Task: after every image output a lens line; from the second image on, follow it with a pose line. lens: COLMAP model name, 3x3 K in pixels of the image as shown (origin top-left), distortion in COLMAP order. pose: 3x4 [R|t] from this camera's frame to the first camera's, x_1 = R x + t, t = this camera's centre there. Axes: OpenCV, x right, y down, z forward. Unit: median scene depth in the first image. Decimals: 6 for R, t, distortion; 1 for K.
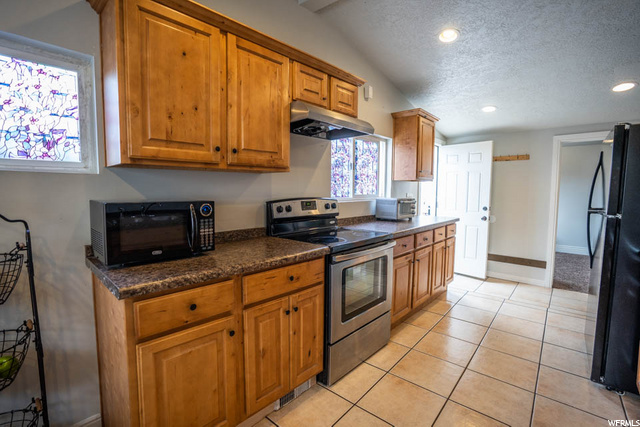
lens RADIAL K [[296.7, 0, 316.6], [0, 296.7, 211.9], [0, 0, 1]] dist [-0.073777, 0.029288]
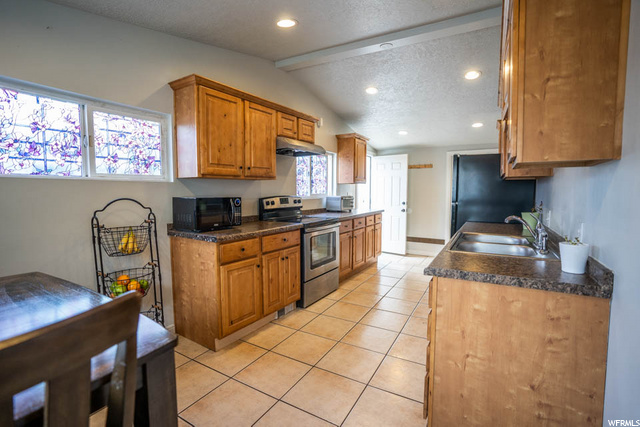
lens RADIAL K [[296.7, 0, 316.6], [0, 296.7, 211.9], [0, 0, 1]] dist [-0.073777, 0.029288]
pose [[0.982931, -0.020637, 0.182814, -0.155871], [0.021131, 0.999776, -0.000756, 0.042822], [-0.182757, 0.004606, 0.983147, -0.572958]]
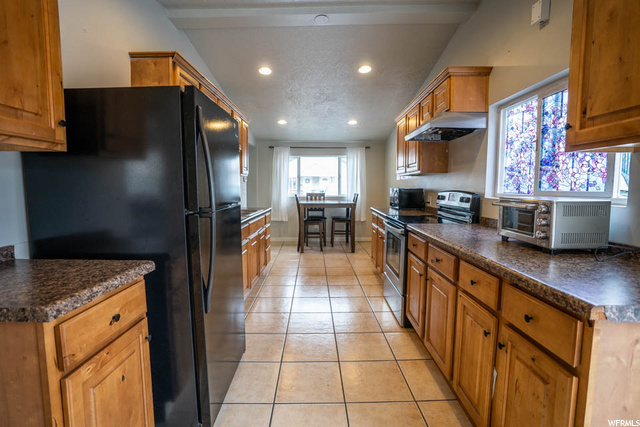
lens RADIAL K [[296.7, 0, 316.6], [0, 296.7, 211.9], [0, 0, 1]] dist [-0.073777, 0.029288]
pose [[-0.748833, 0.051343, -0.660767, 1.254884], [-0.054953, 0.988752, 0.139106, -0.104013], [0.660476, 0.140478, -0.737588, 1.647182]]
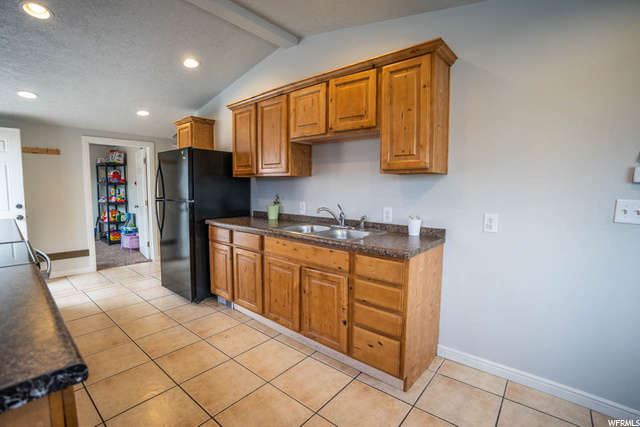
lens RADIAL K [[296.7, 0, 316.6], [0, 296.7, 211.9], [0, 0, 1]] dist [-0.073777, 0.029288]
pose [[-0.016898, -0.088989, 0.995889, -0.551698], [0.065639, 0.993784, 0.089915, -0.023164], [-0.997700, 0.066888, -0.010952, 0.224799]]
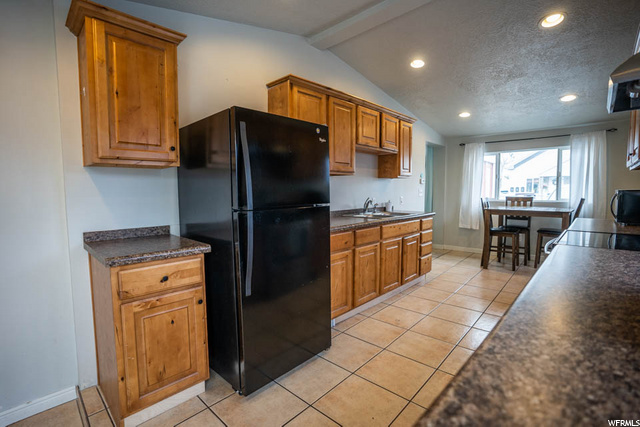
lens RADIAL K [[296.7, 0, 316.6], [0, 296.7, 211.9], [0, 0, 1]] dist [-0.073777, 0.029288]
pose [[-0.999224, 0.000559, 0.039377, 0.820261], [0.006391, 0.988947, 0.148132, -0.108013], [-0.038859, 0.148269, -0.988183, 1.756343]]
